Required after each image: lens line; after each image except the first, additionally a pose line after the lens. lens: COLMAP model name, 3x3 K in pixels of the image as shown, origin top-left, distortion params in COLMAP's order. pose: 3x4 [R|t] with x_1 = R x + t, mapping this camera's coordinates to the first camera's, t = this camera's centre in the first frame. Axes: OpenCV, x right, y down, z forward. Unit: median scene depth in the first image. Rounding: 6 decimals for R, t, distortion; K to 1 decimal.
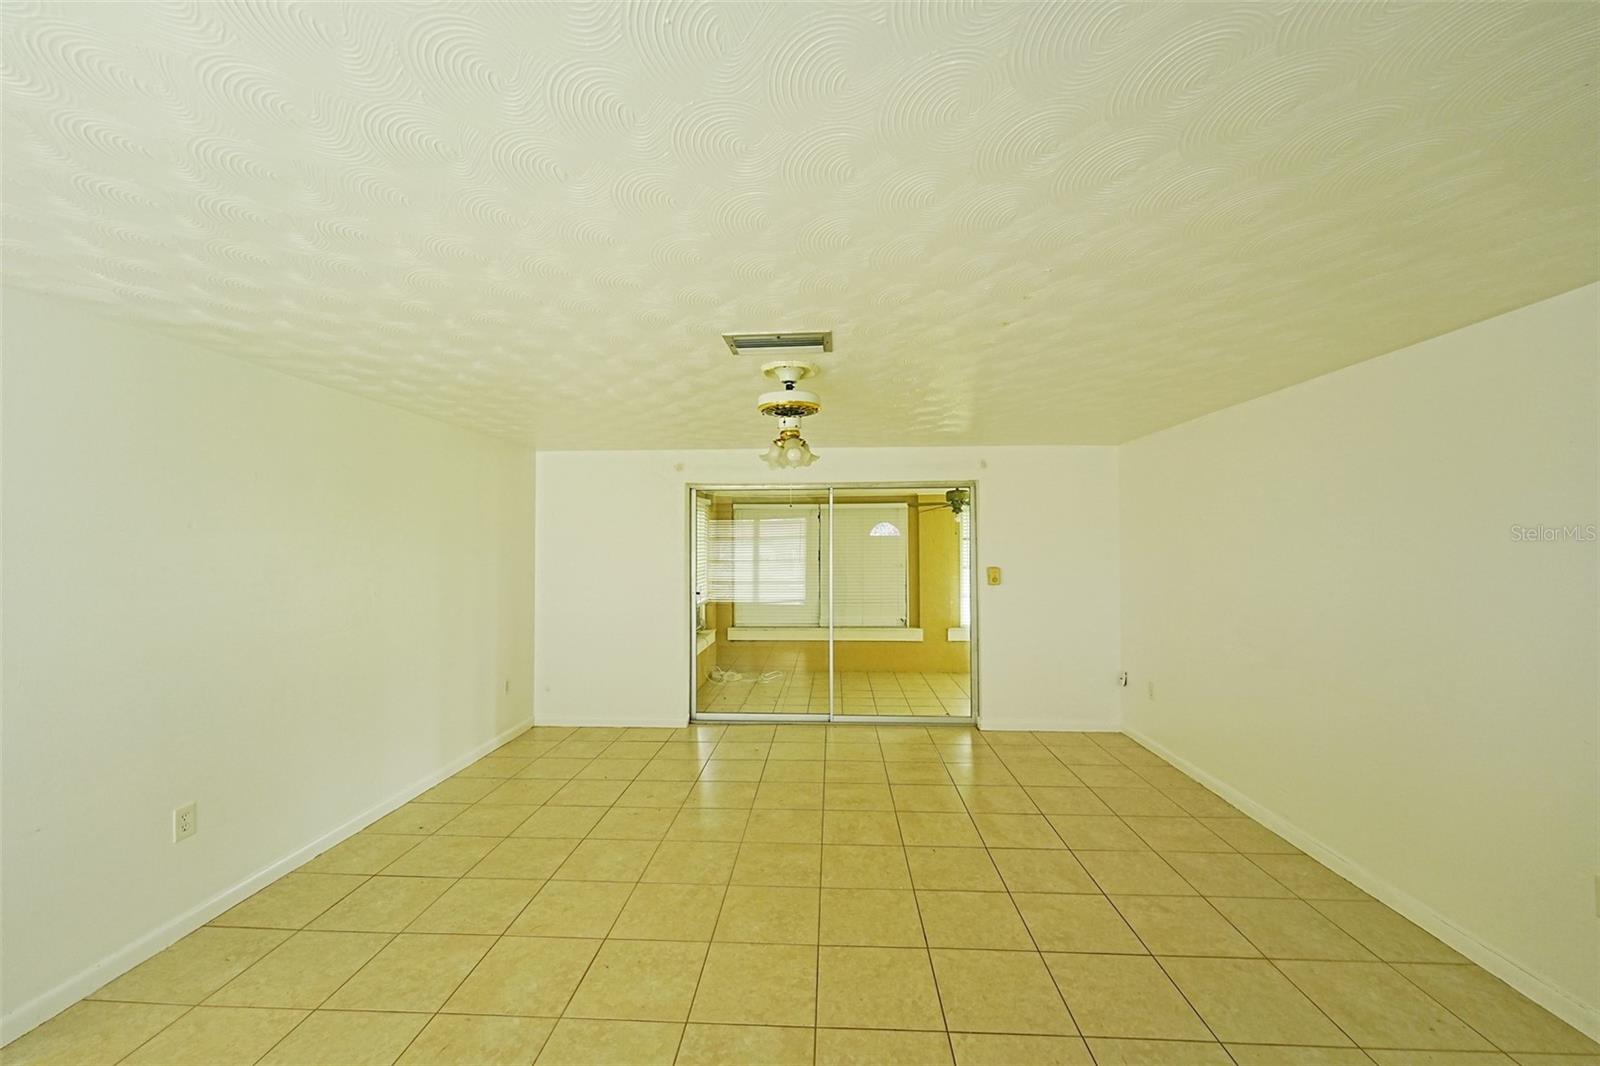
lens RADIAL K [[638.0, 0, 802.0], [0, 638.0, 534.5], [0, 0, 1]] dist [-0.003898, 0.001465]
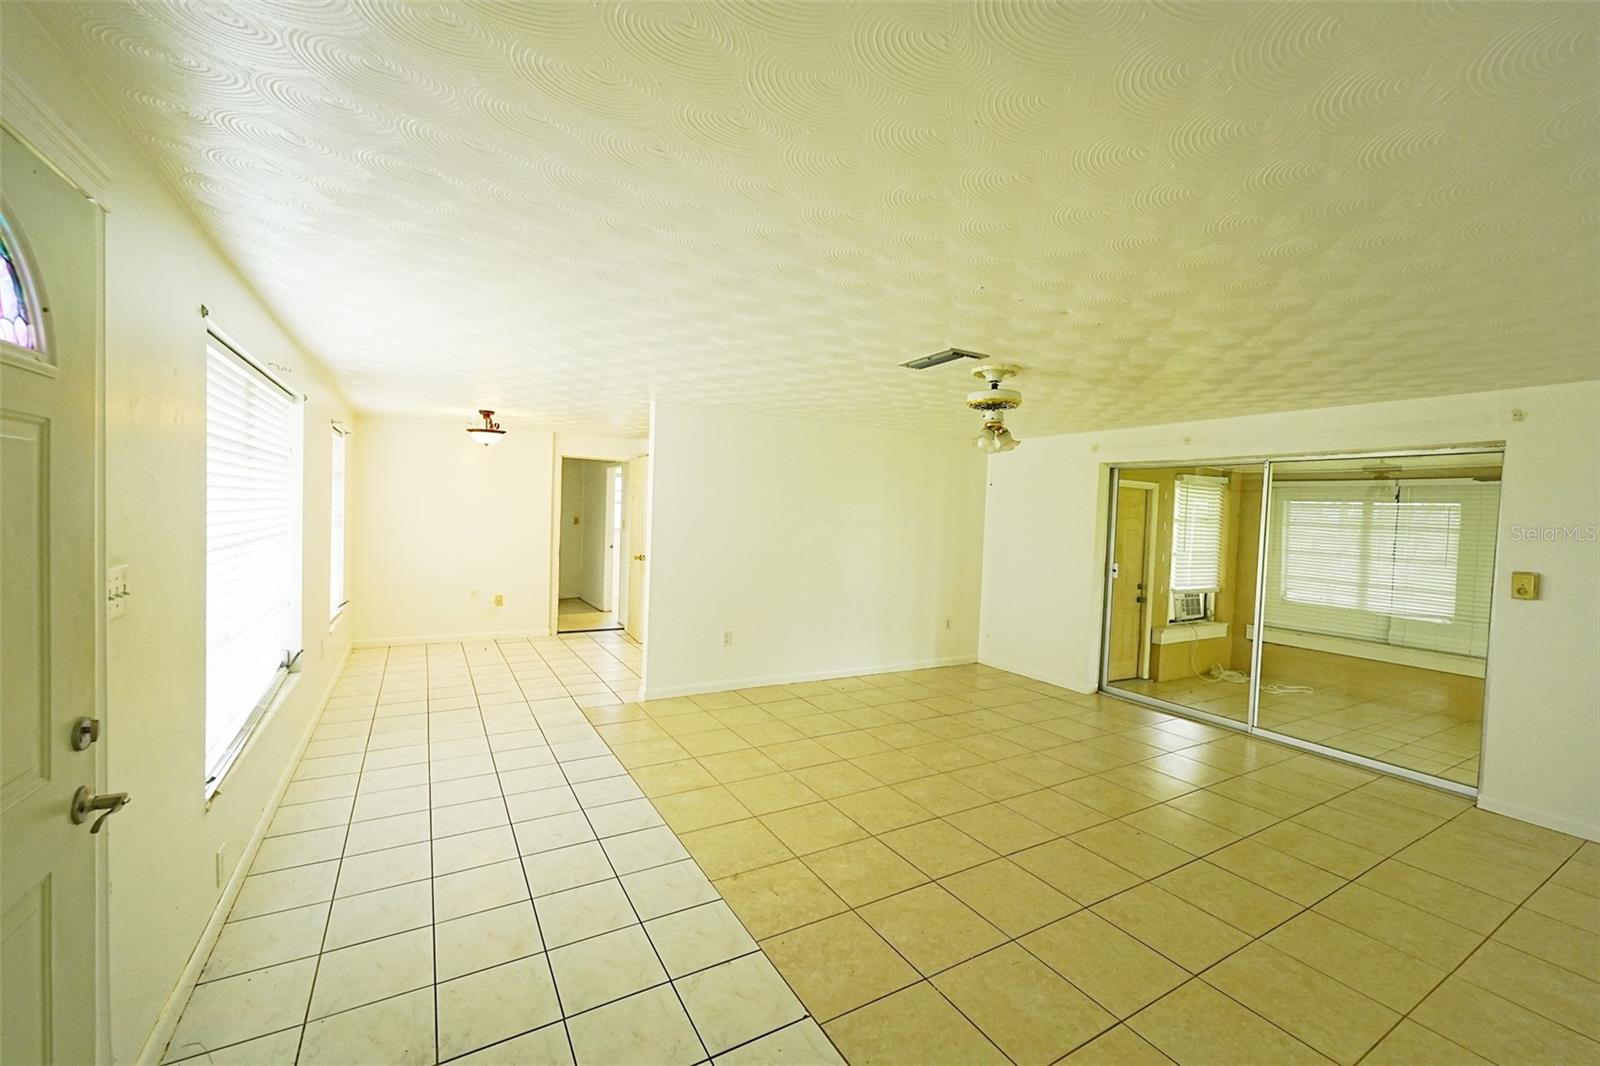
lens RADIAL K [[638.0, 0, 796.3], [0, 638.0, 538.0], [0, 0, 1]] dist [-0.003898, 0.001465]
pose [[0.547348, 0.054823, -0.835107, 0.619466], [-0.027099, 0.998490, 0.047788, 0.007190], [0.836466, -0.003526, 0.548007, 0.019870]]
